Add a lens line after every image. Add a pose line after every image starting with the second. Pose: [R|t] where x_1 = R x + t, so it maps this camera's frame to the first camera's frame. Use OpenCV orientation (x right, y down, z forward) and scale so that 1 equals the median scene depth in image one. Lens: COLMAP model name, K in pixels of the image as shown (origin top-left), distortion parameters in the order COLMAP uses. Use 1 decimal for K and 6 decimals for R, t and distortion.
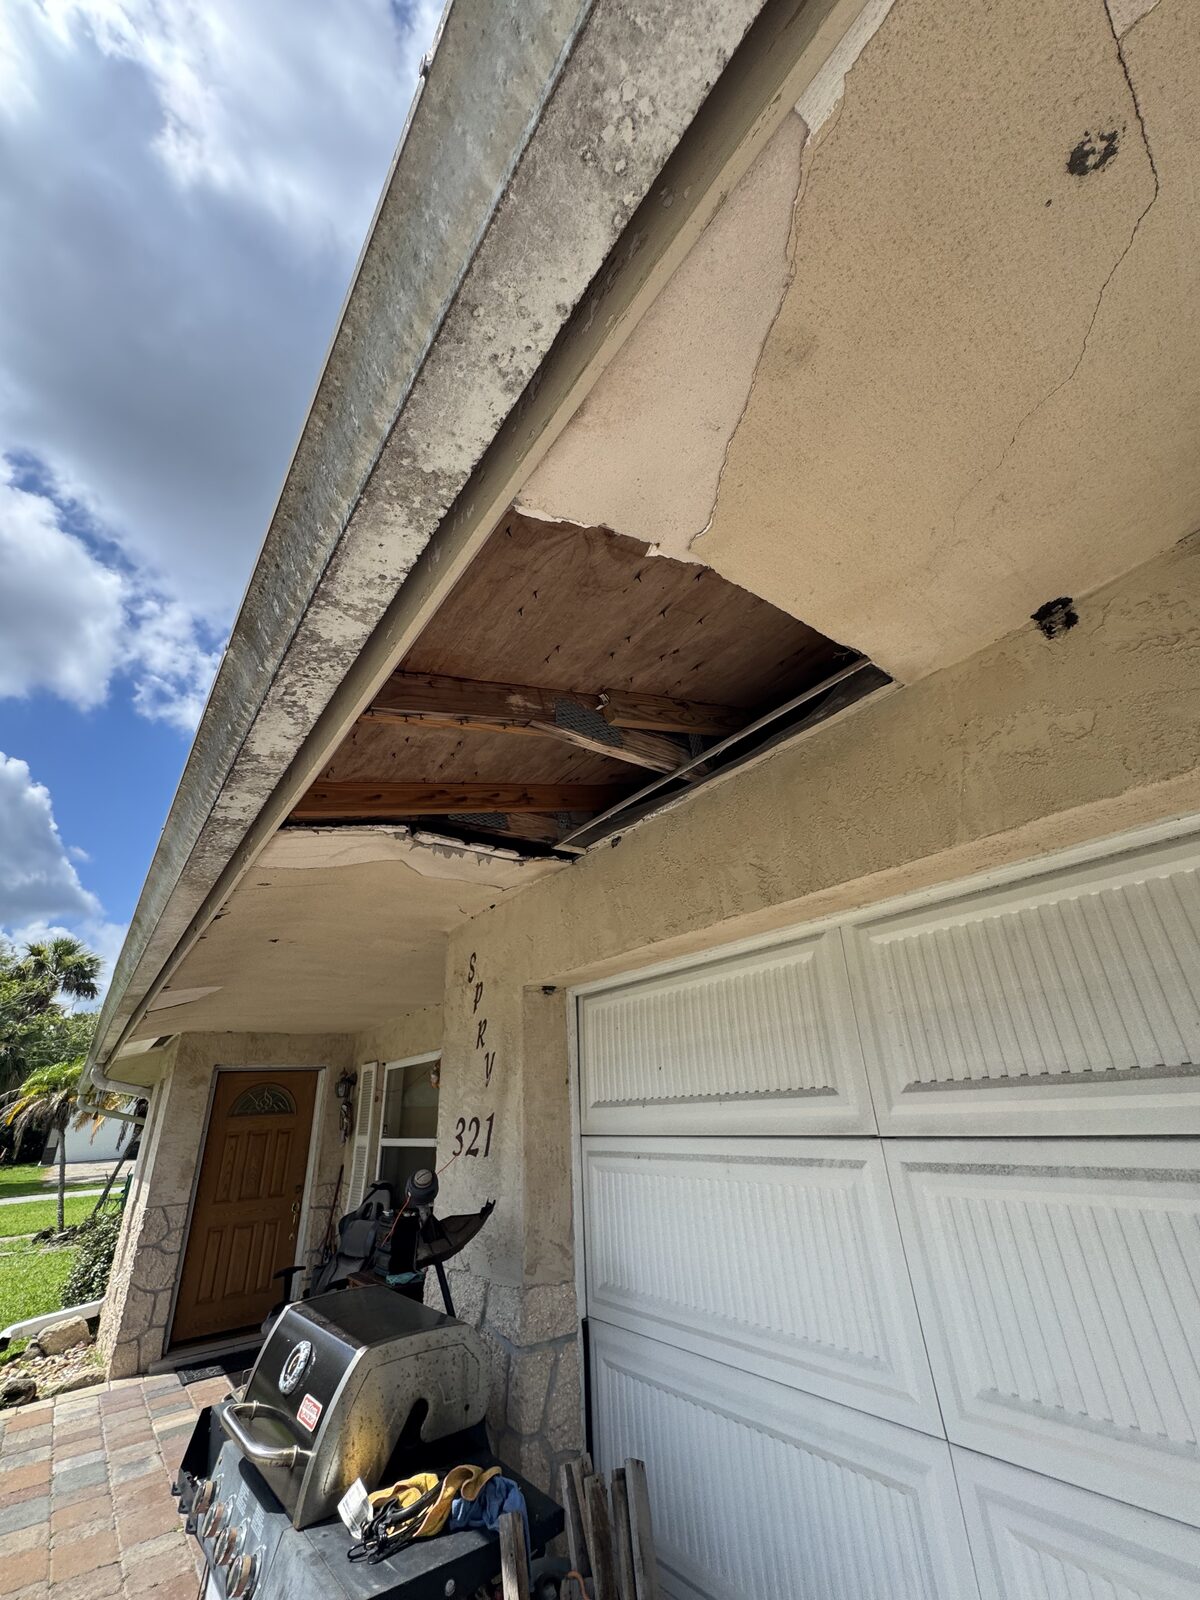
lens RADIAL K [[640.6, 0, 603.7], [0, 640.6, 802.2], [0, 0, 1]] dist [-0.001419, 0.000546]
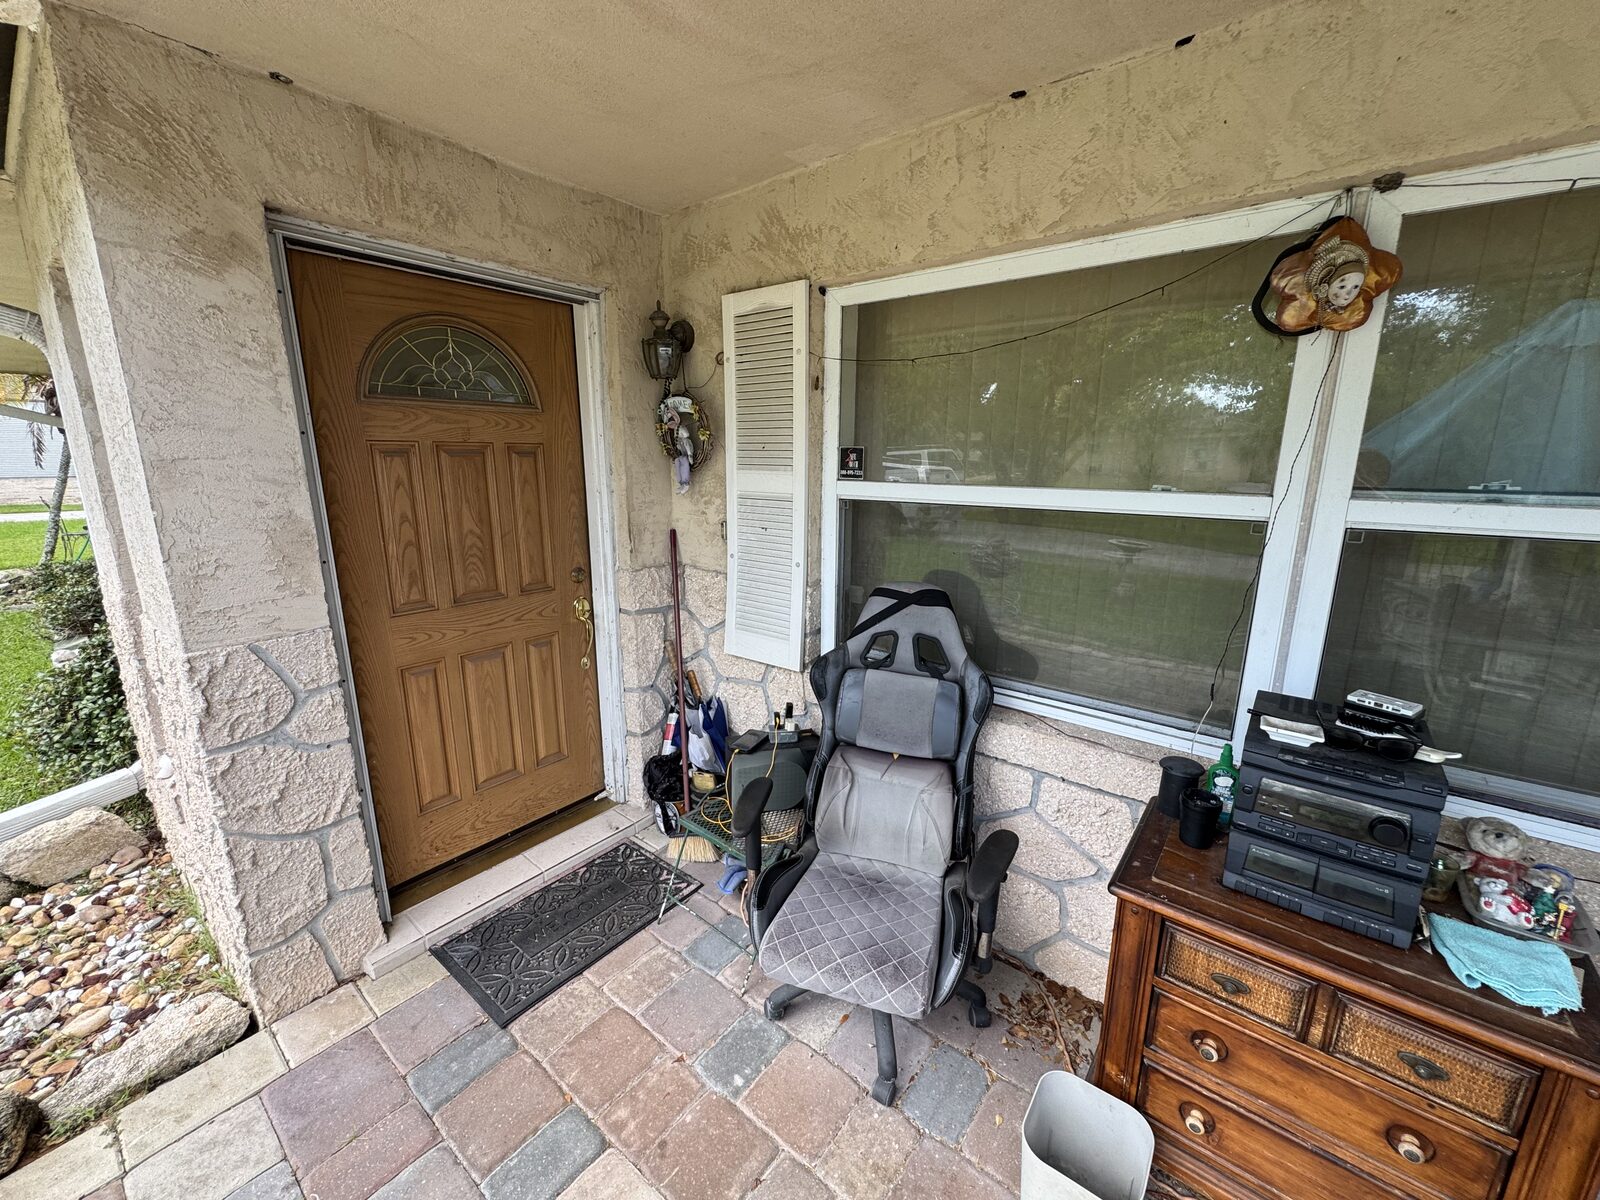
lens RADIAL K [[640.6, 0, 799.0], [0, 640.6, 598.7], [0, 0, 1]] dist [-0.001419, 0.000546]
pose [[0.966250, 0.005304, 0.257551, -0.454642], [-0.162018, 0.789800, 0.591579, 0.343315], [-0.200276, -0.613342, 0.764004, 0.641555]]
